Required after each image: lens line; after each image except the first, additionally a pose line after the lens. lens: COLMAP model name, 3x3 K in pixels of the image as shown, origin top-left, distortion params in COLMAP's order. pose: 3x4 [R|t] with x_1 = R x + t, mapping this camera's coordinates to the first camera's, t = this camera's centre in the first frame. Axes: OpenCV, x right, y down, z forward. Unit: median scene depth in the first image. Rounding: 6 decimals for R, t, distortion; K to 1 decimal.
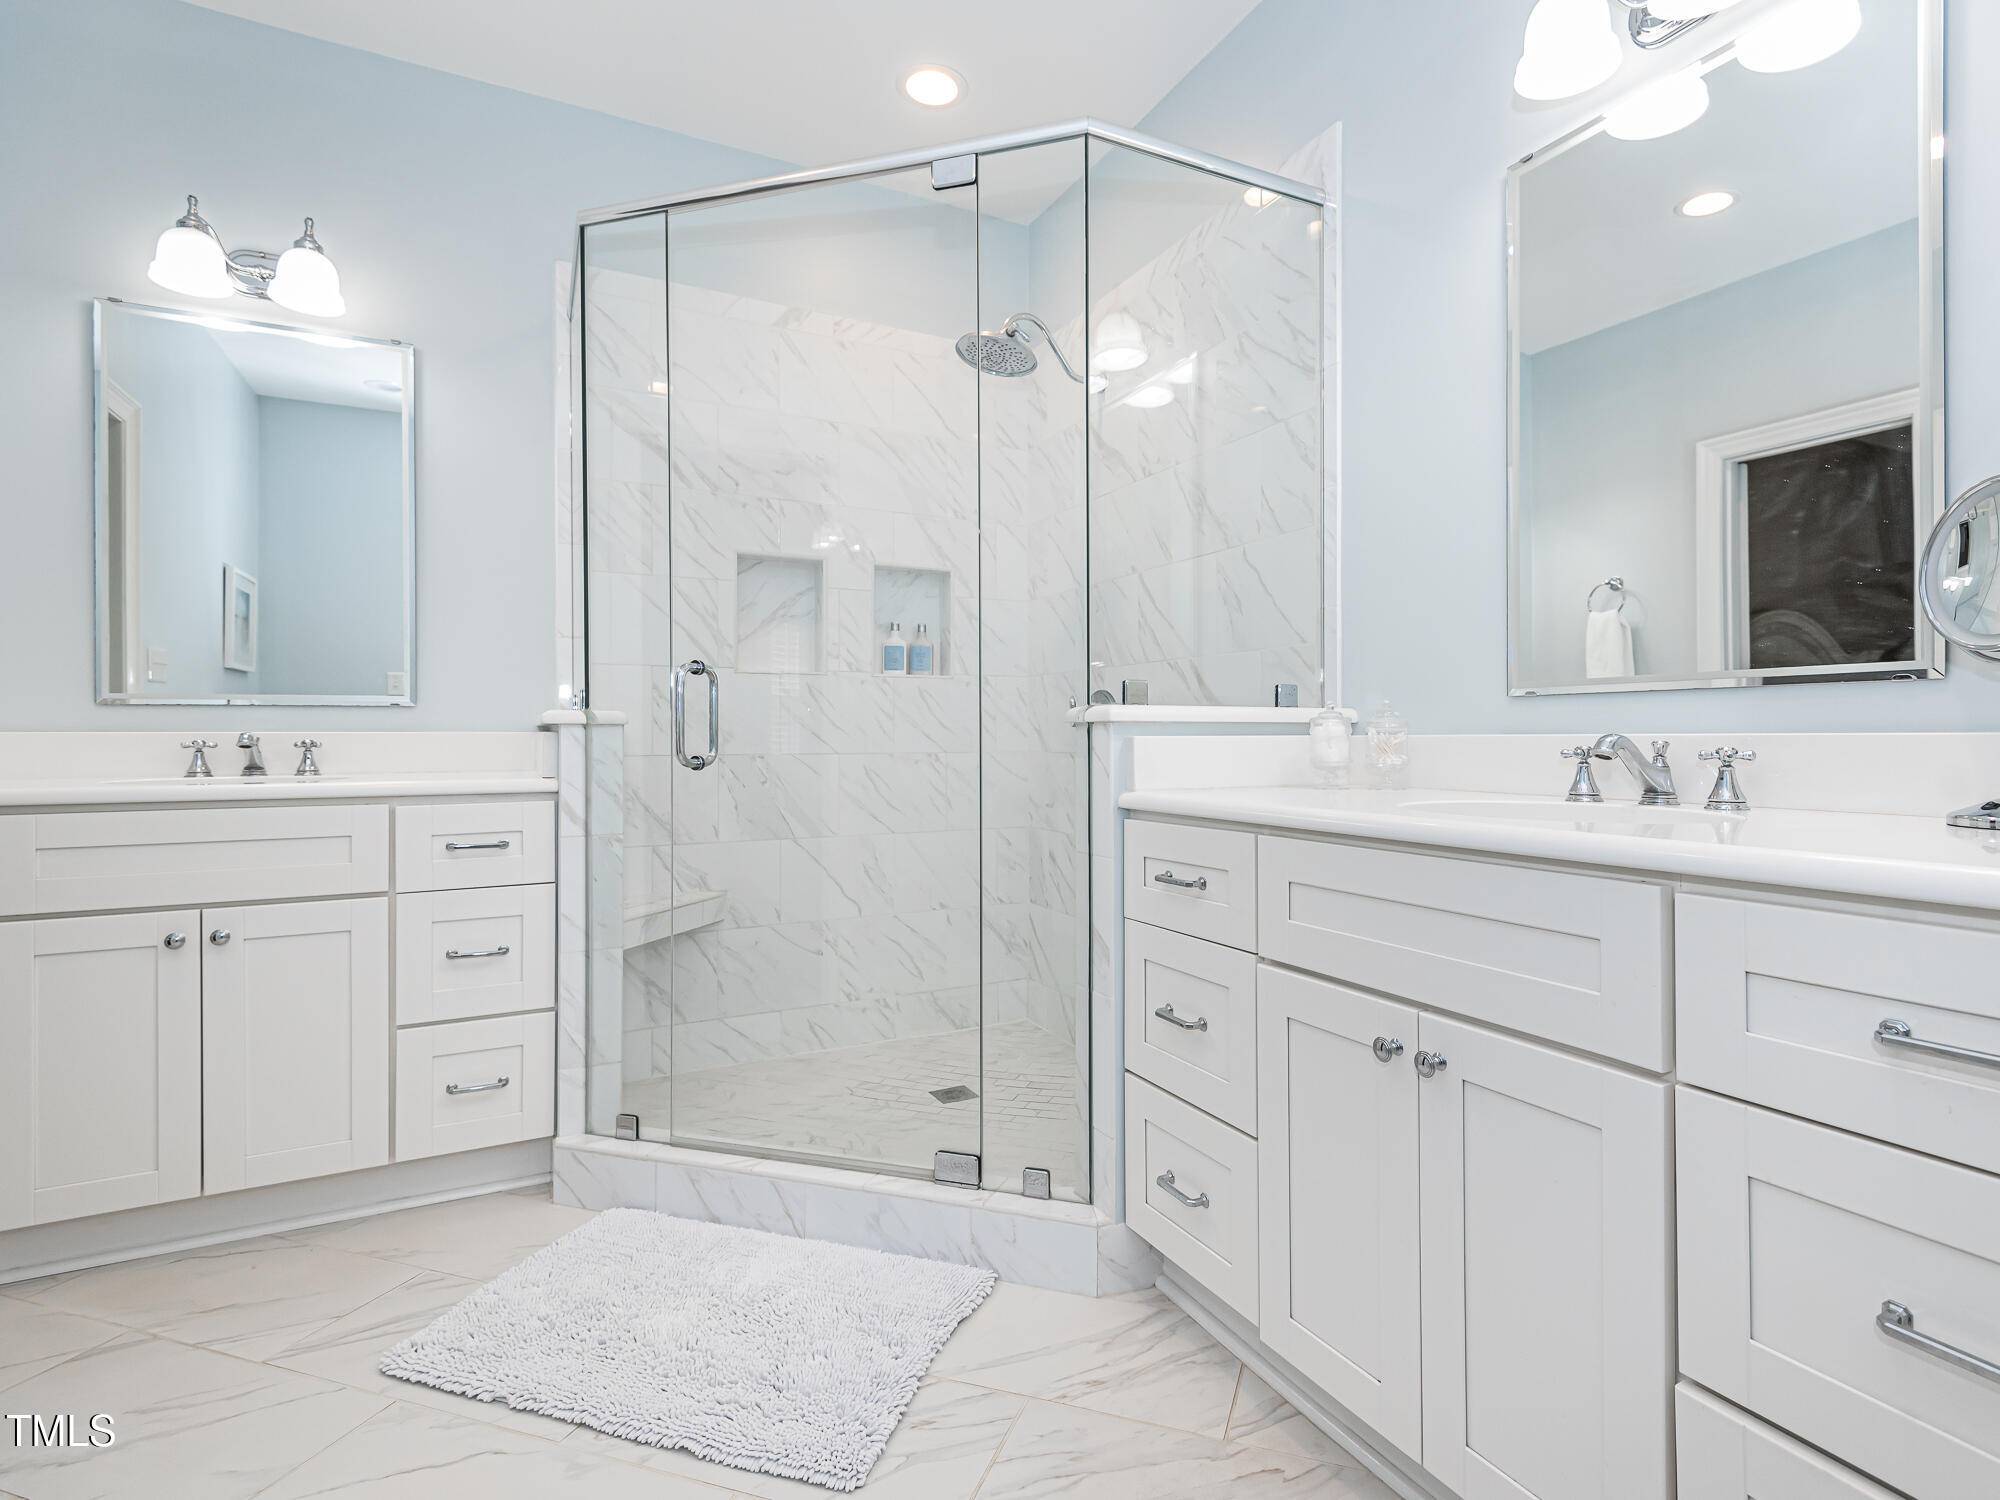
lens RADIAL K [[1021.0, 0, 999.3], [0, 1021.0, 738.3], [0, 0, 1]] dist [0.029211, -0.016354]
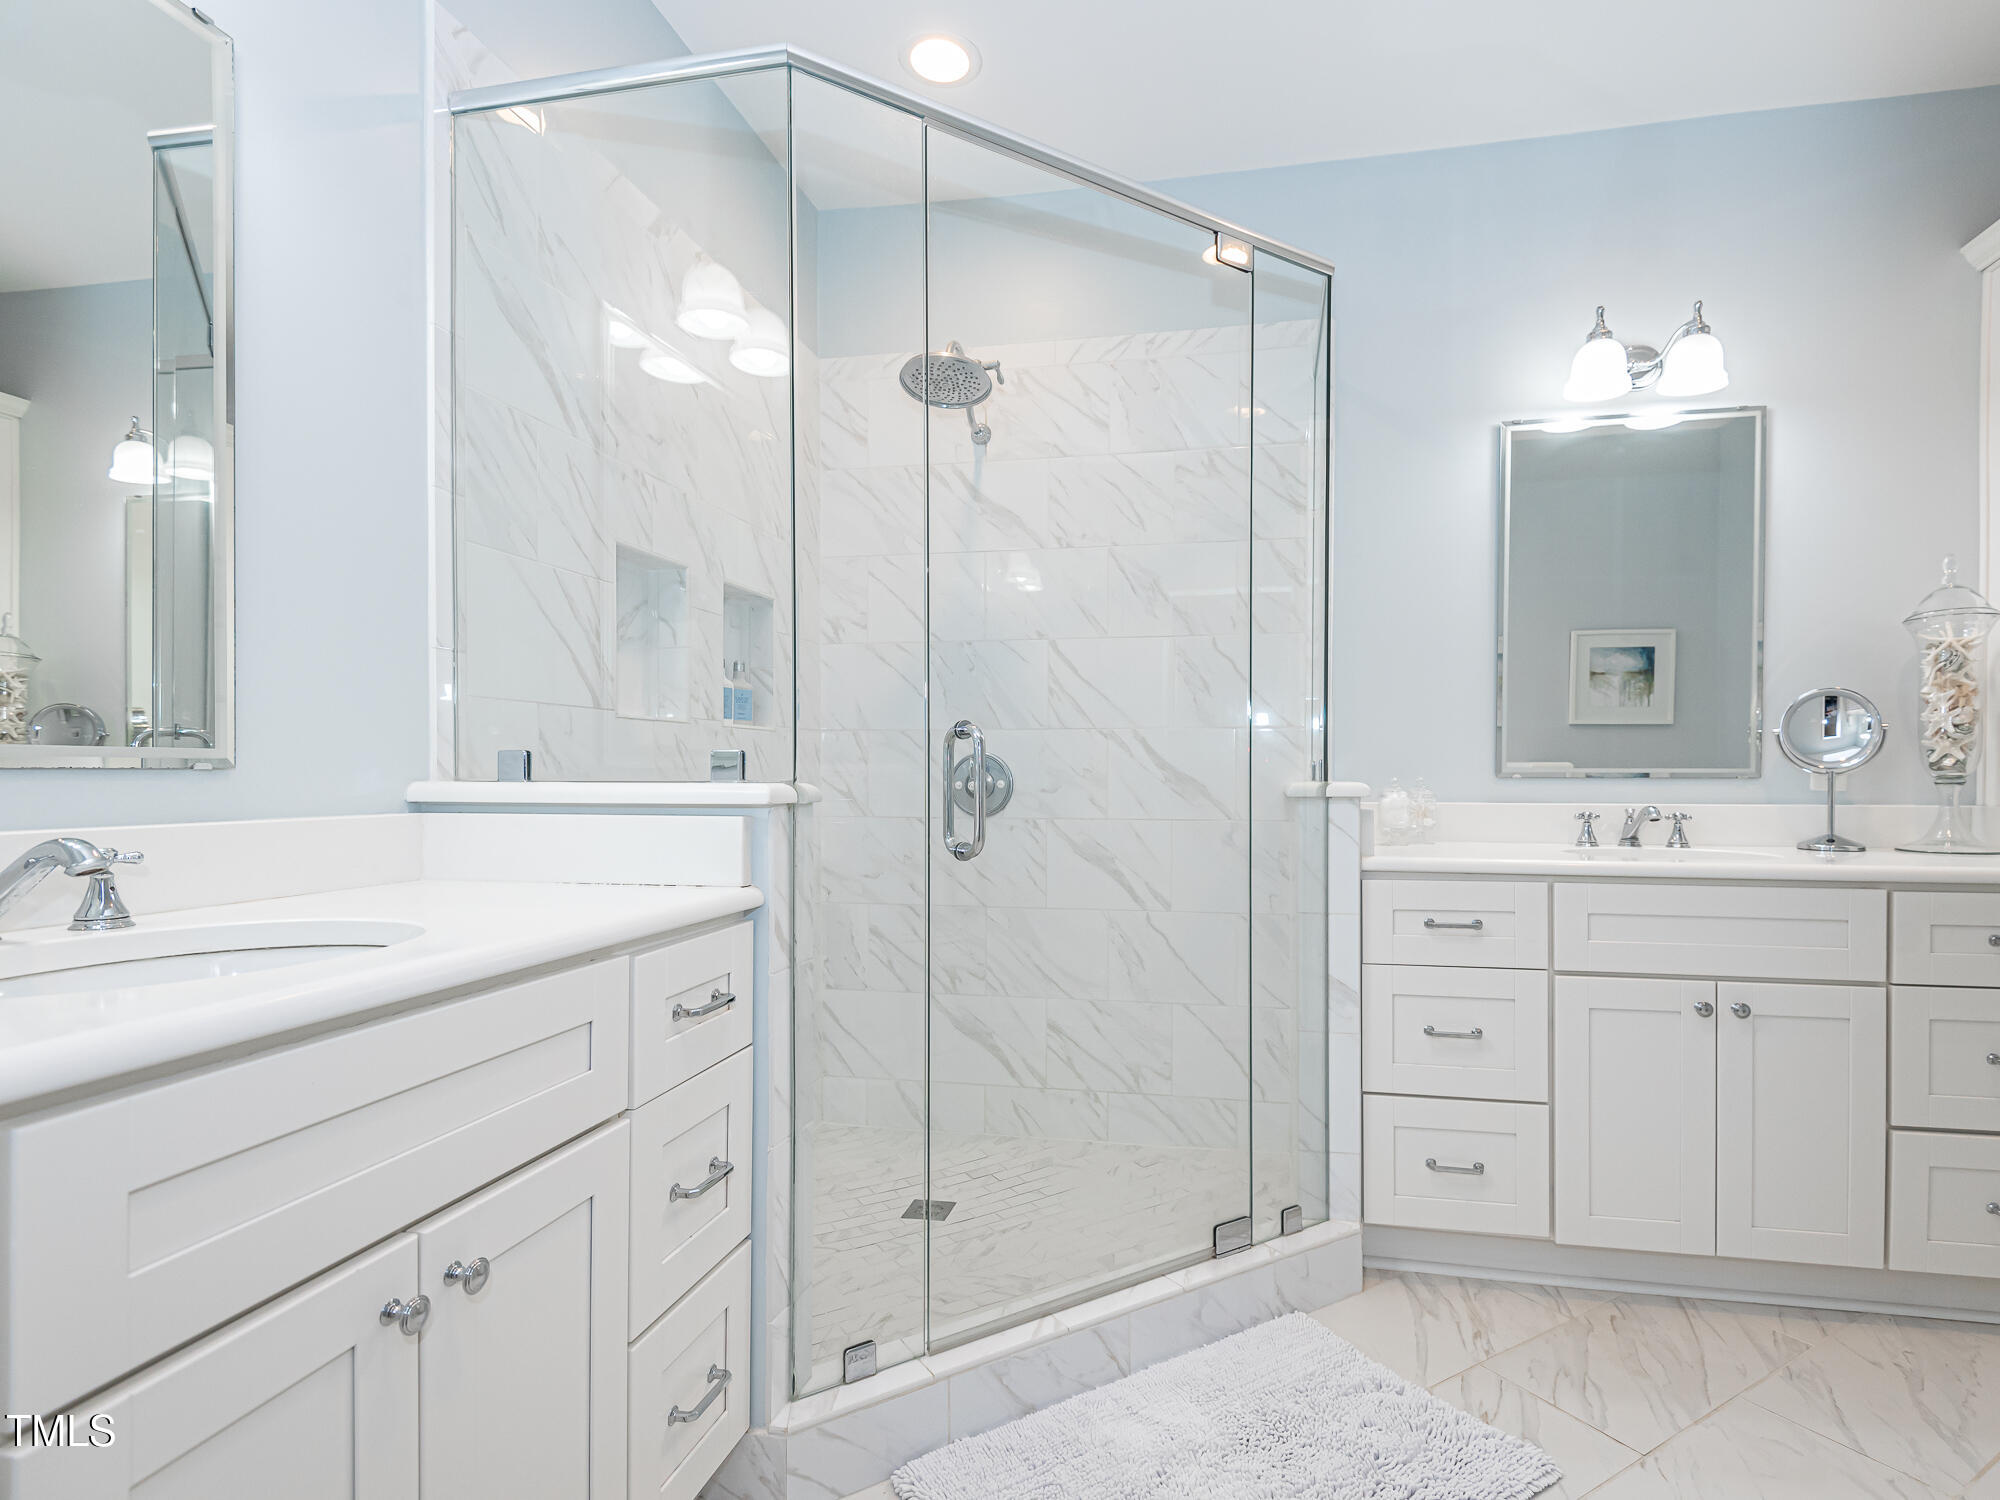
lens RADIAL K [[1091.9, 0, 1020.2], [0, 1091.9, 781.8], [0, 0, 1]] dist [0.022647, -0.003675]
pose [[0.607777, -0.005028, 0.794091, -0.915505], [-0.000962, 0.999975, 0.007068, -0.034771], [-0.794107, -0.005060, 0.607757, 0.449284]]
